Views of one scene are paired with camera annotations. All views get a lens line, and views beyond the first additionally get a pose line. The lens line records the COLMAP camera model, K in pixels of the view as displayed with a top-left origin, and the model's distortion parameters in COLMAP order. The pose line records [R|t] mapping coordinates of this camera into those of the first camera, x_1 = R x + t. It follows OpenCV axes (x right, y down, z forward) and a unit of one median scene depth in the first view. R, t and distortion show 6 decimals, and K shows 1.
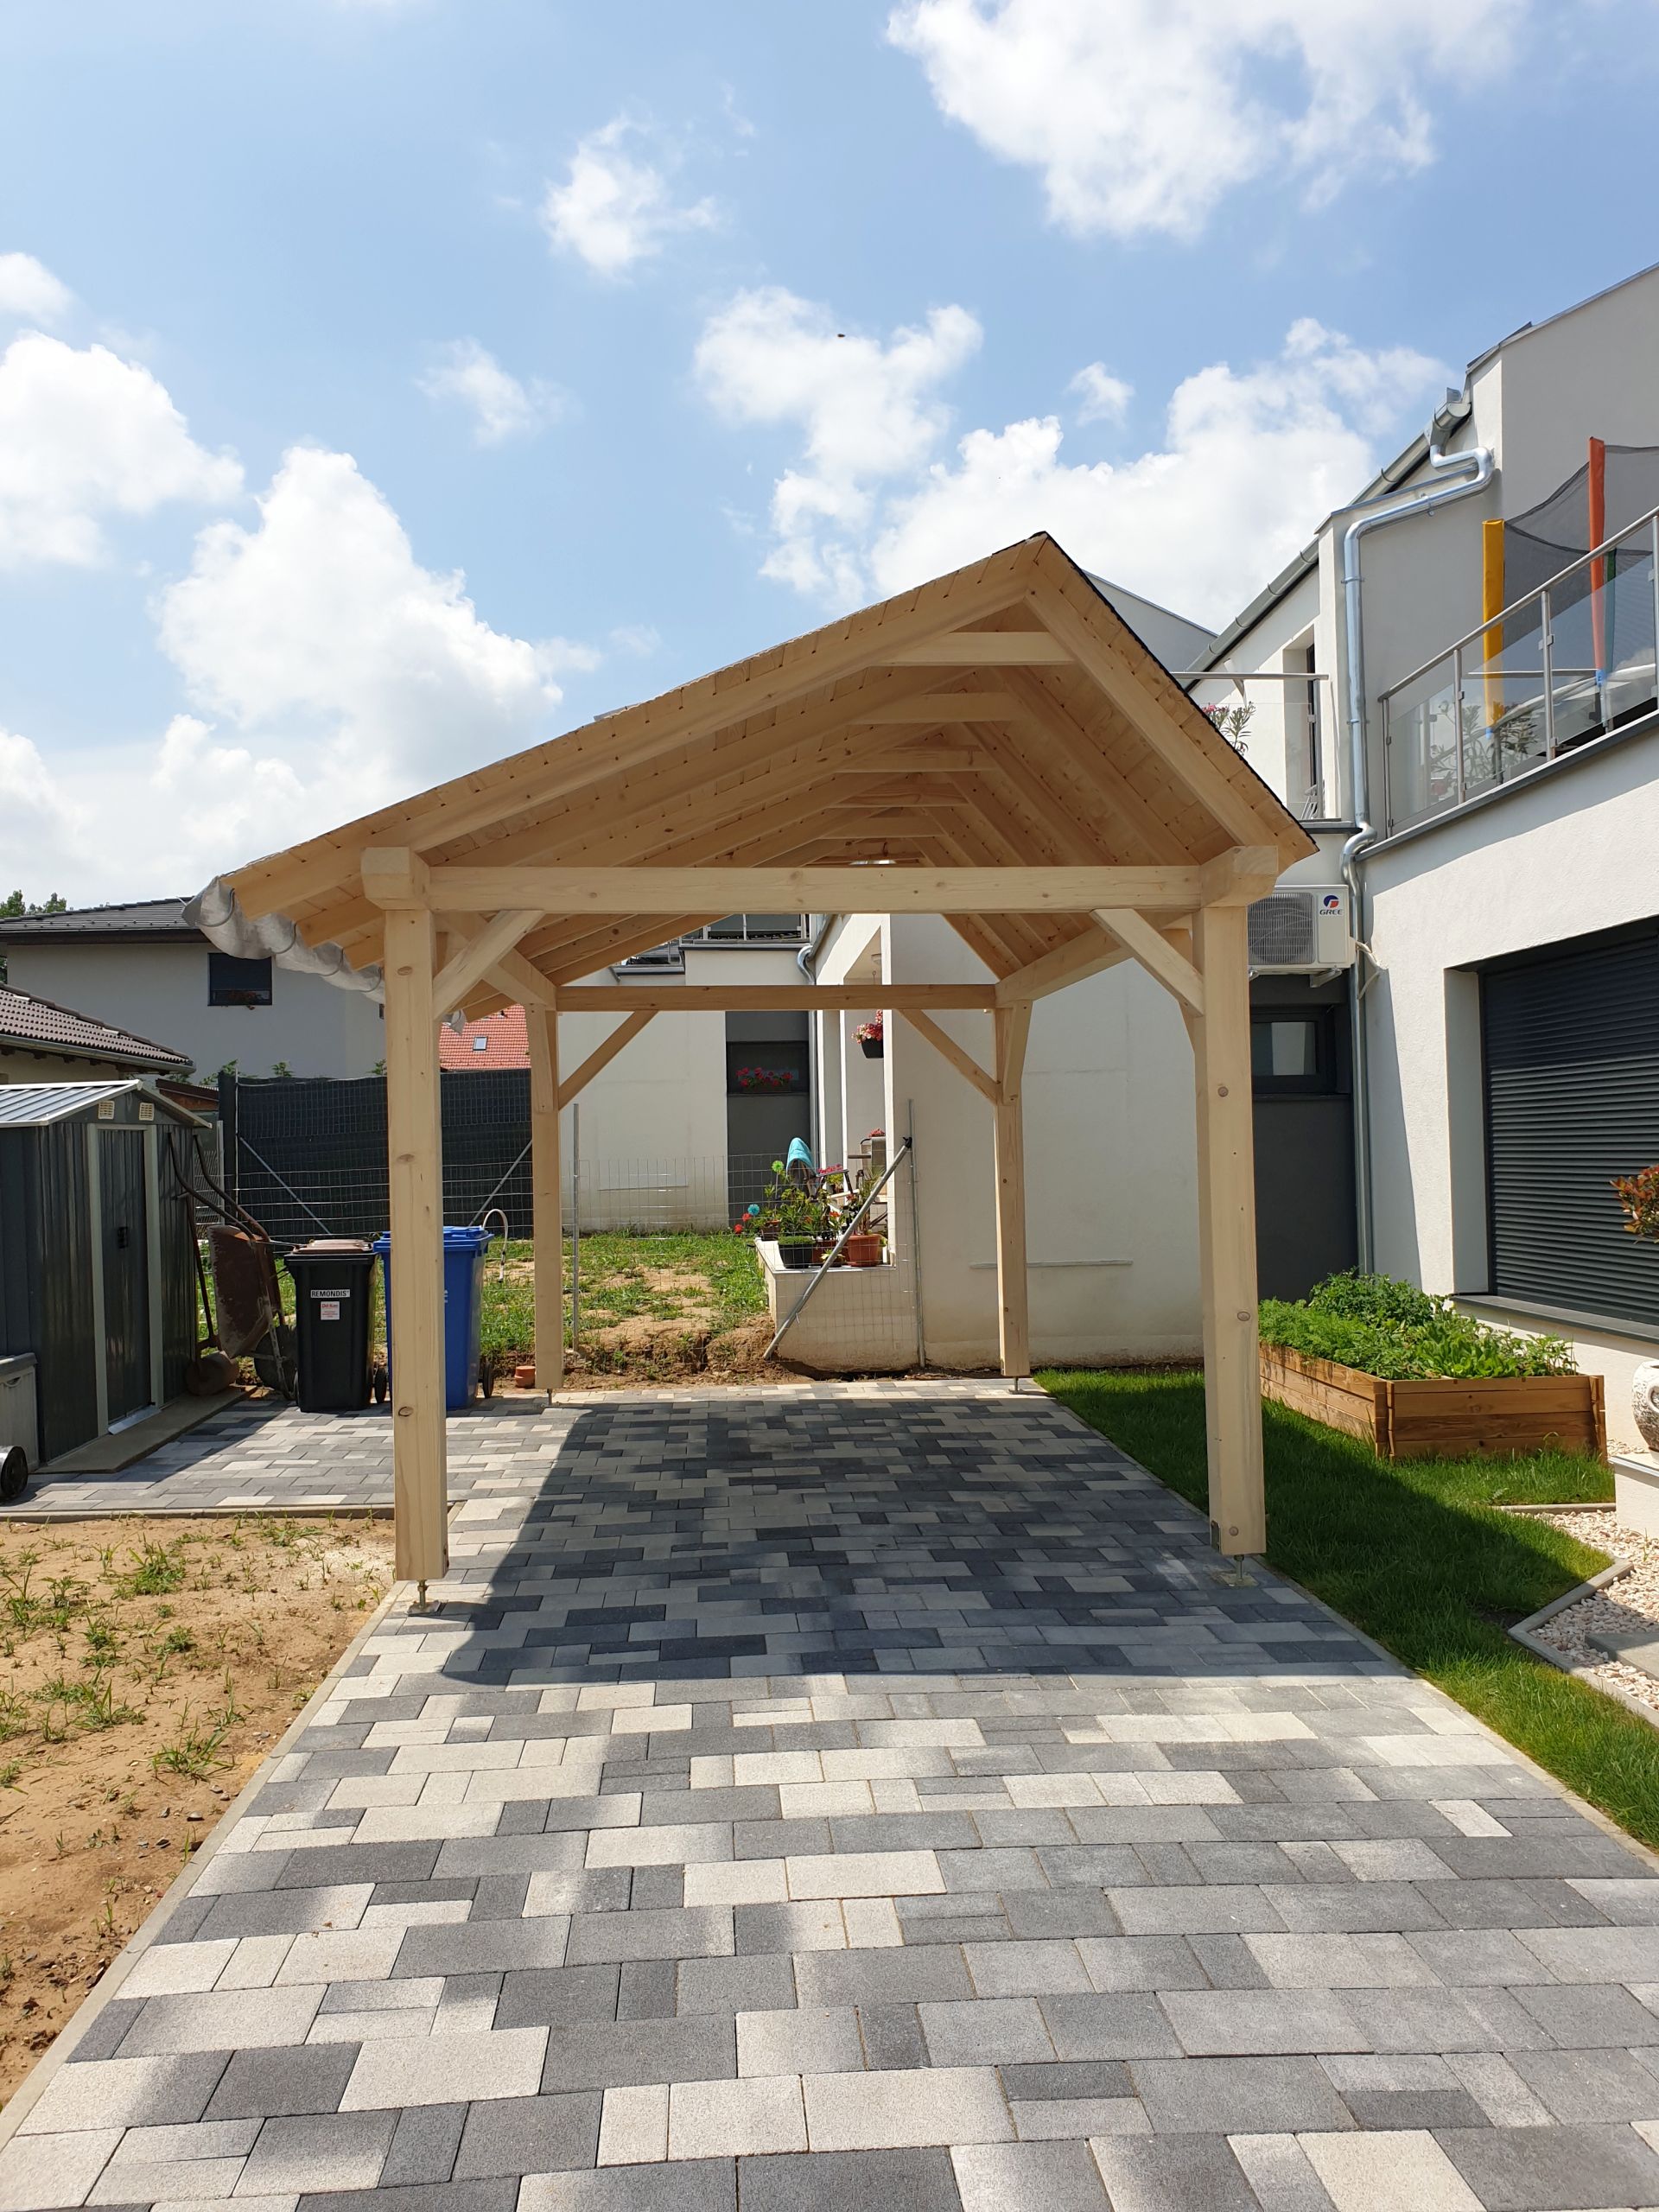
lens RADIAL K [[1707.5, 0, 808.2], [0, 1707.5, 1071.2], [0, 0, 1]] dist [0.060539, -0.049440]
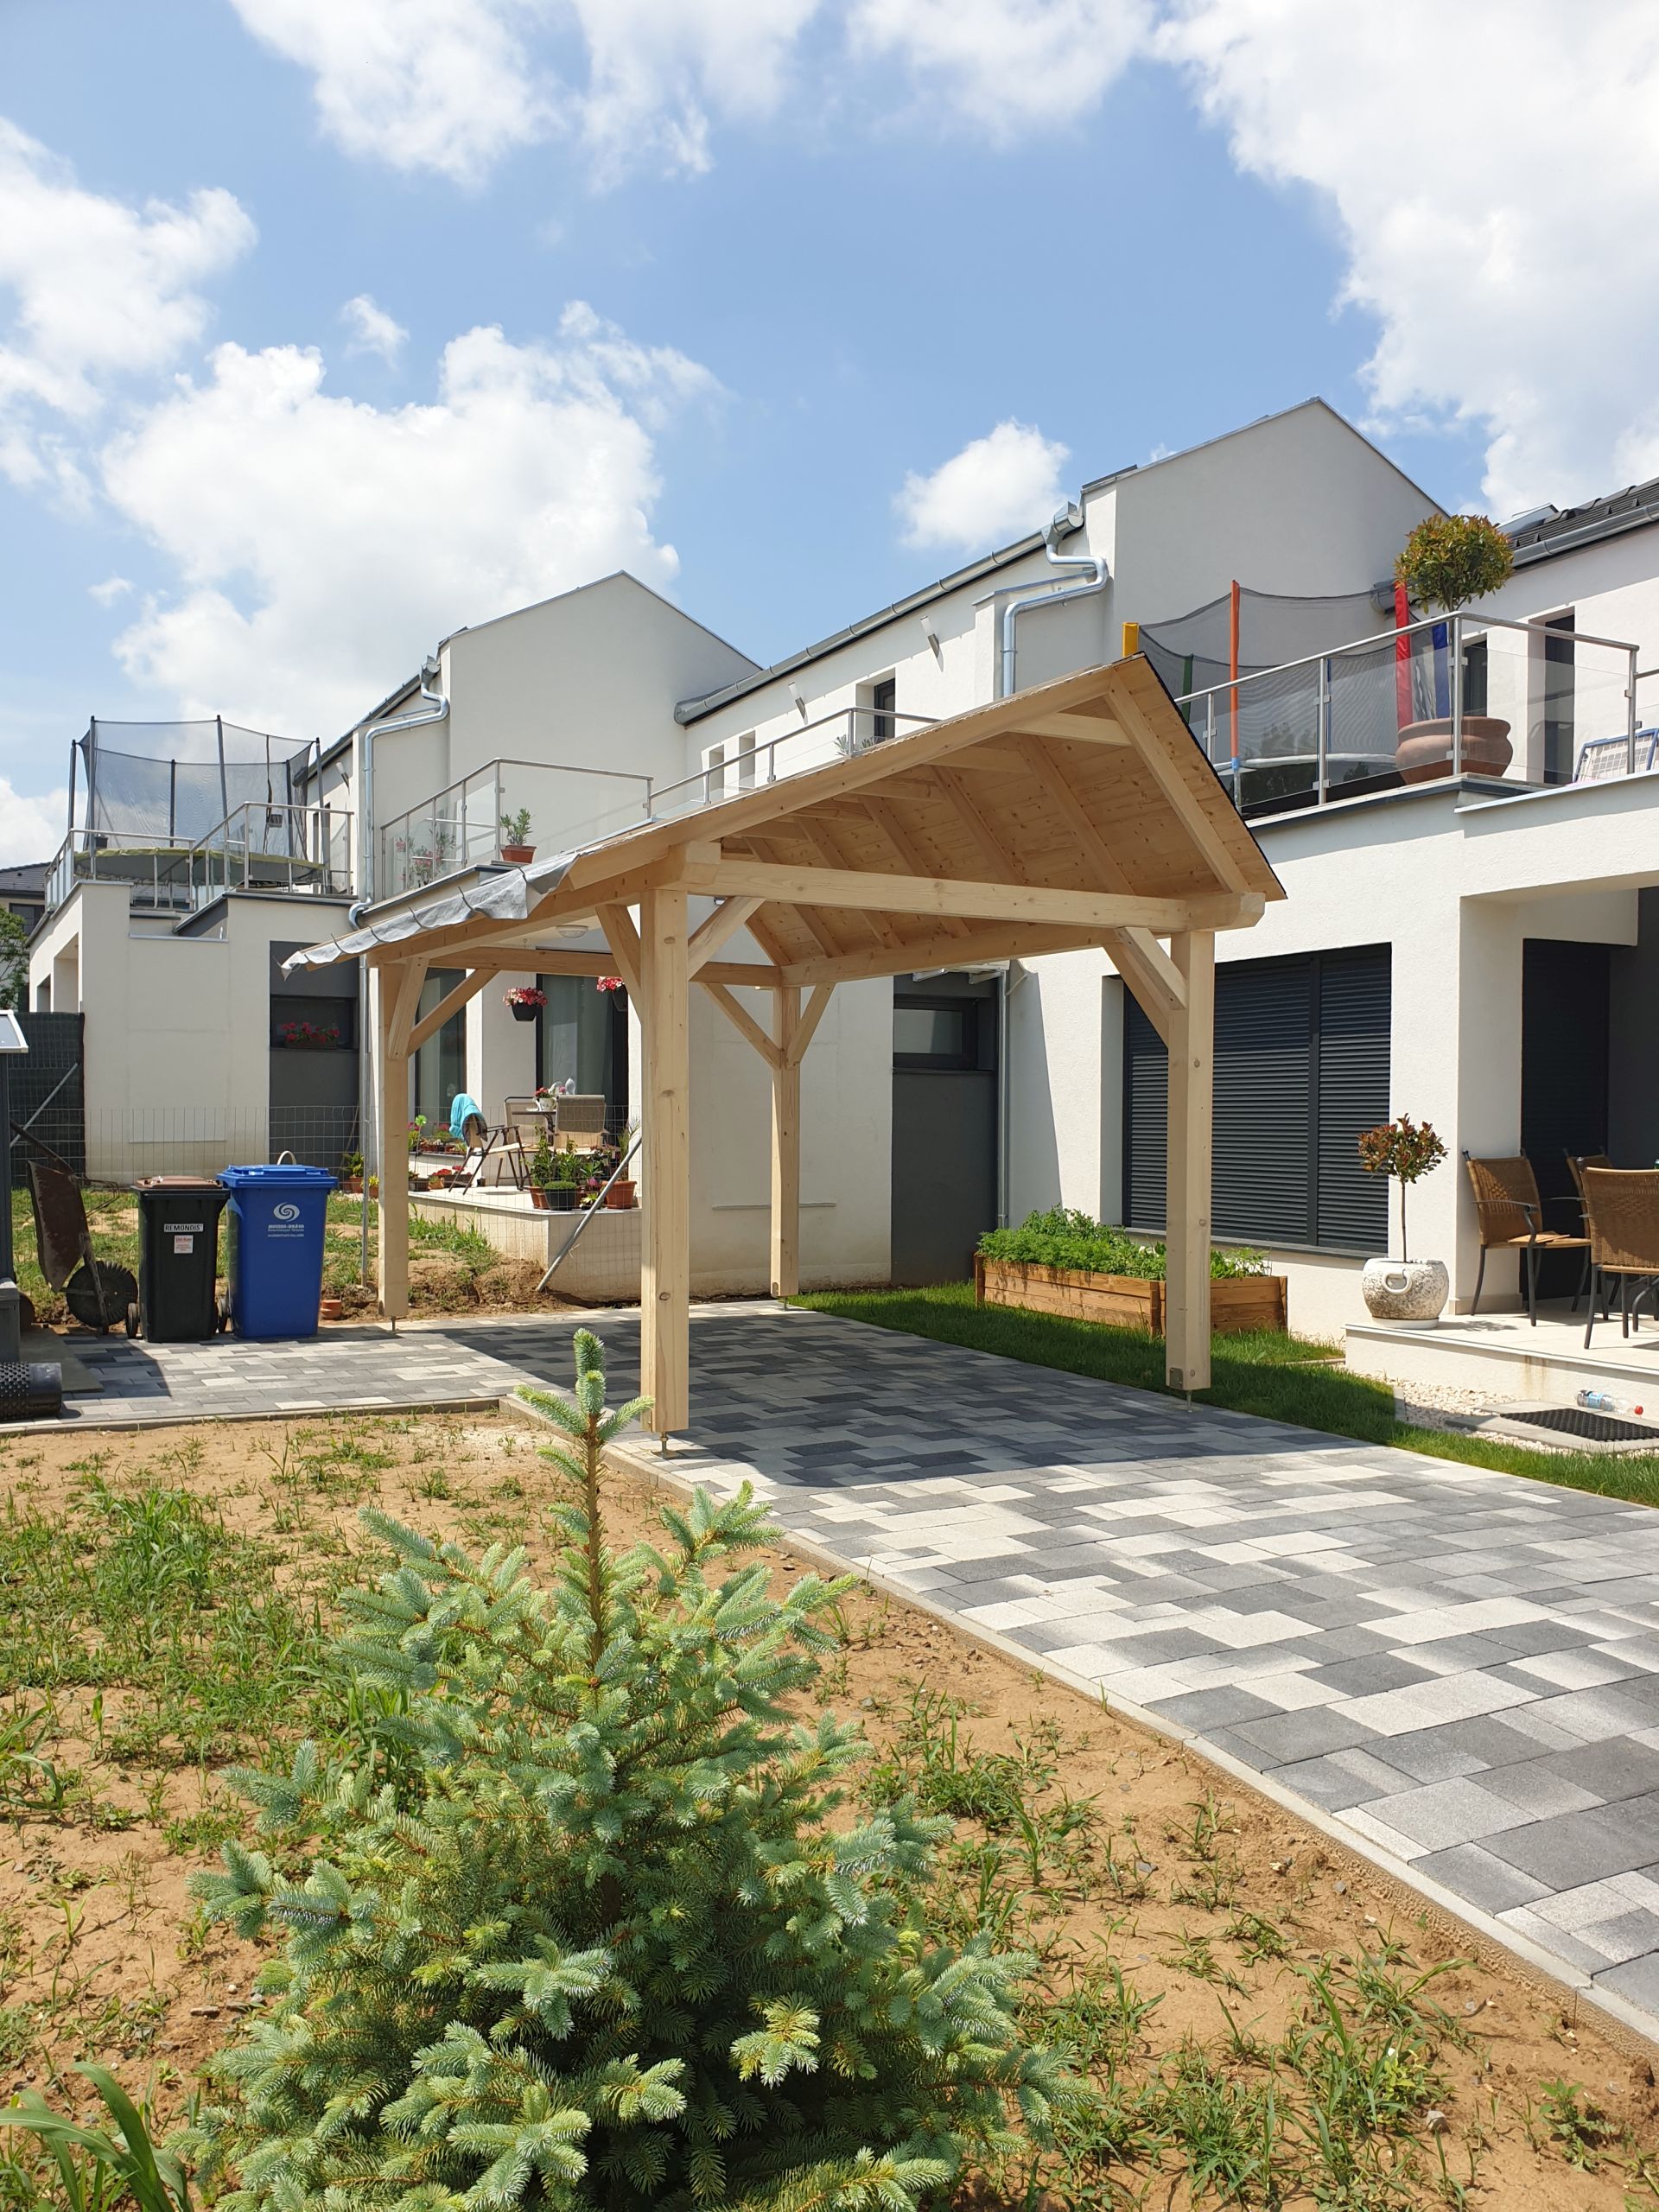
lens RADIAL K [[1703.6, 0, 830.3], [0, 1703.6, 1140.1], [0, 0, 1]] dist [0.131131, -0.269268]
pose [[0.907361, 0.021791, 0.419787, -0.587769], [-0.045465, 0.997884, 0.046472, 0.020177], [-0.417886, -0.061253, 0.906432, -0.141891]]
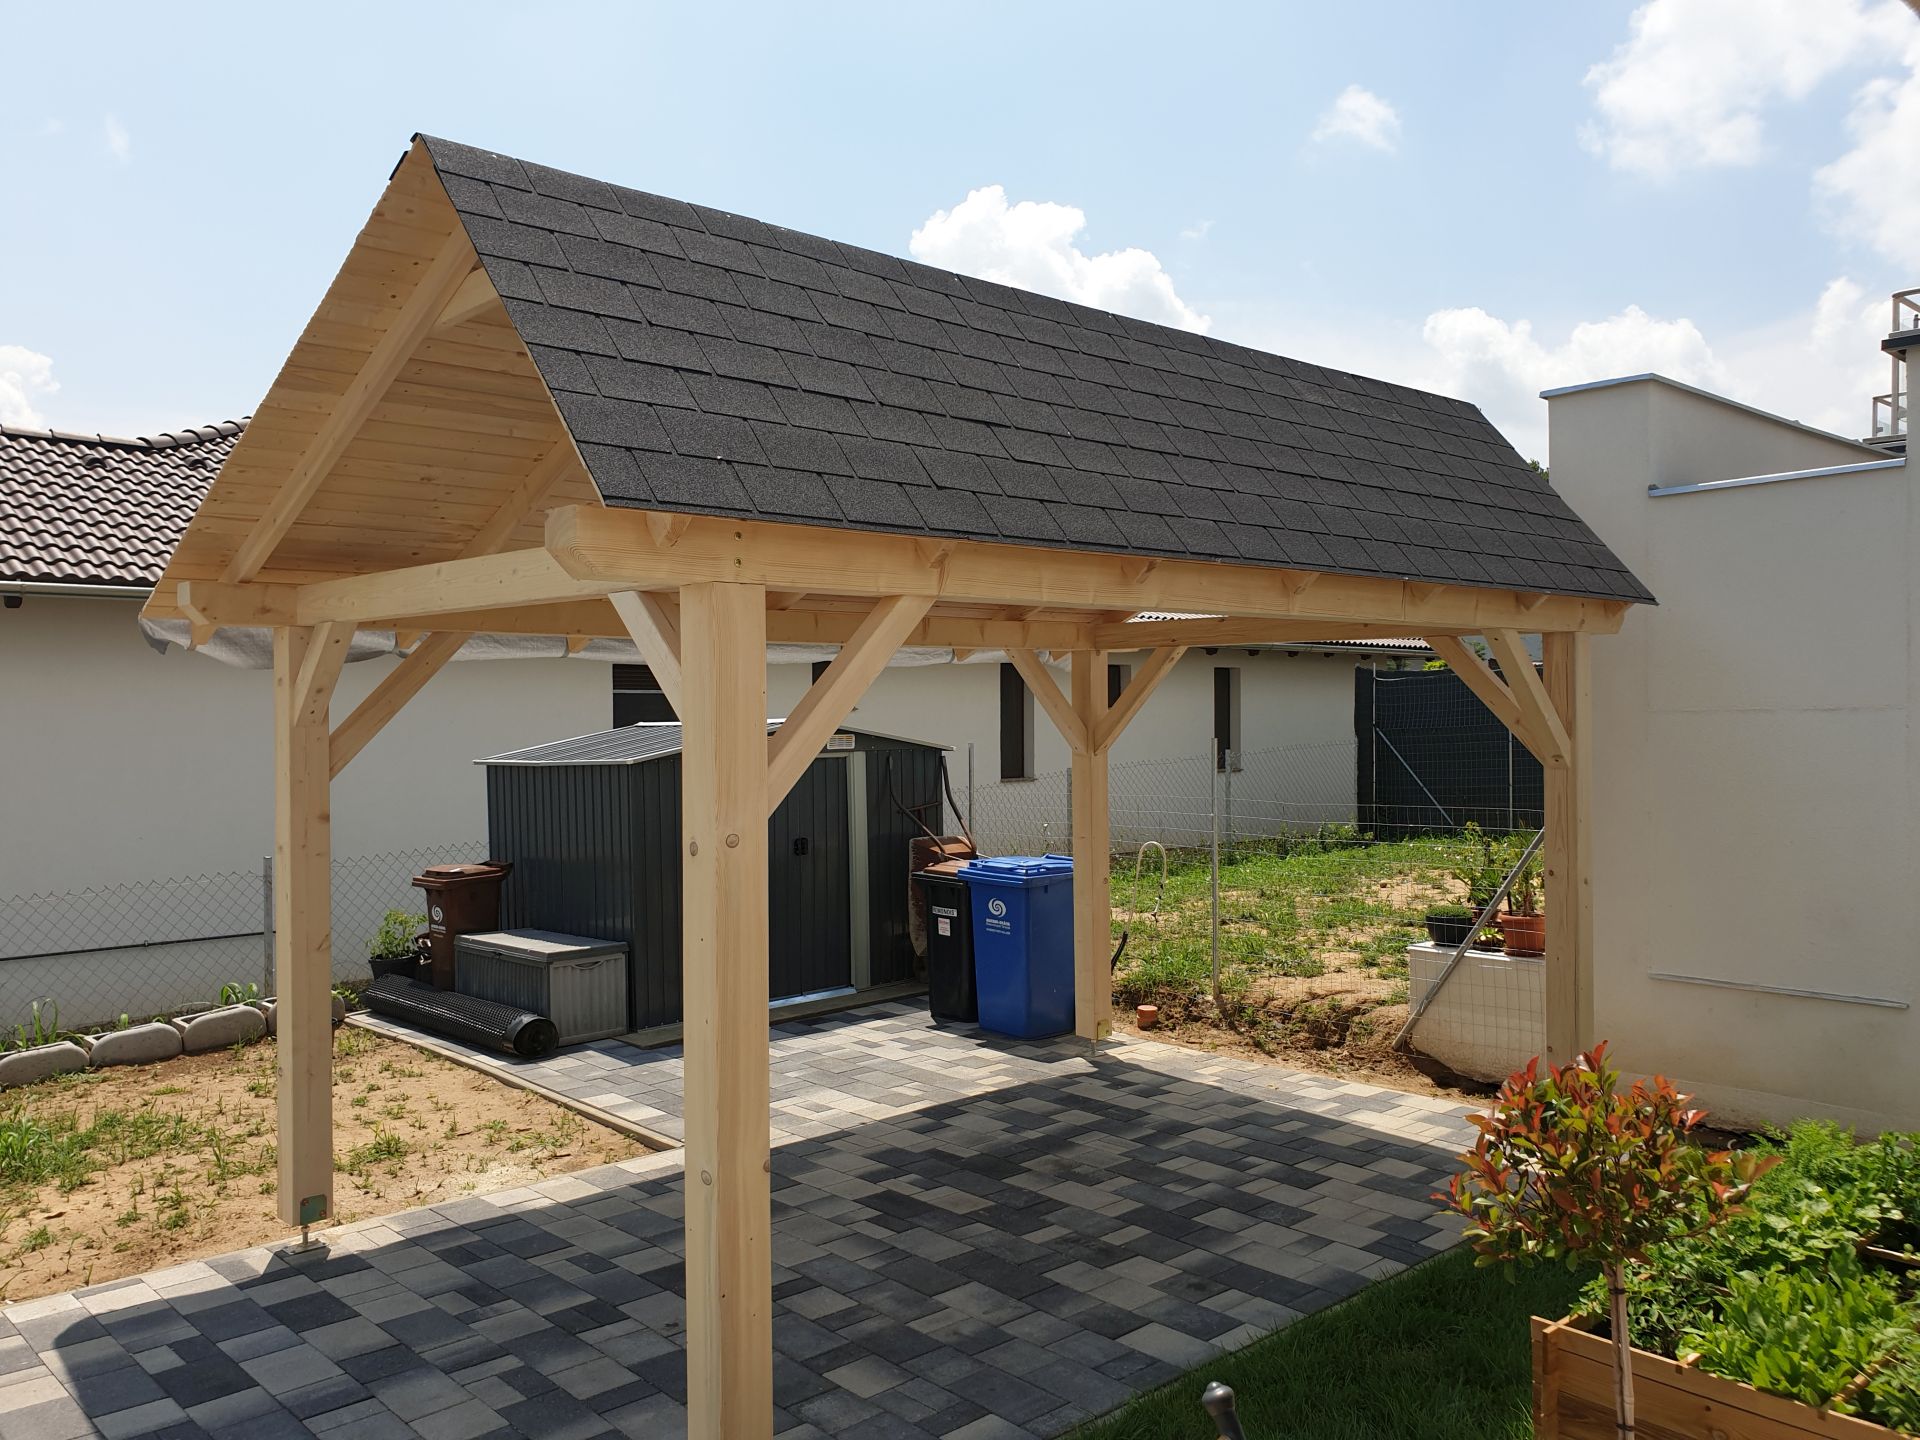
lens RADIAL K [[1482.1, 0, 960.0], [0, 1482.1, 720.0], [0, 0, 1]] dist [0.060539, -0.049440]
pose [[0.644607, 0.028430, -0.763986, 0.728665], [0.017975, 0.998468, 0.052323, -0.068169], [0.764303, -0.047461, 0.643108, 0.657416]]
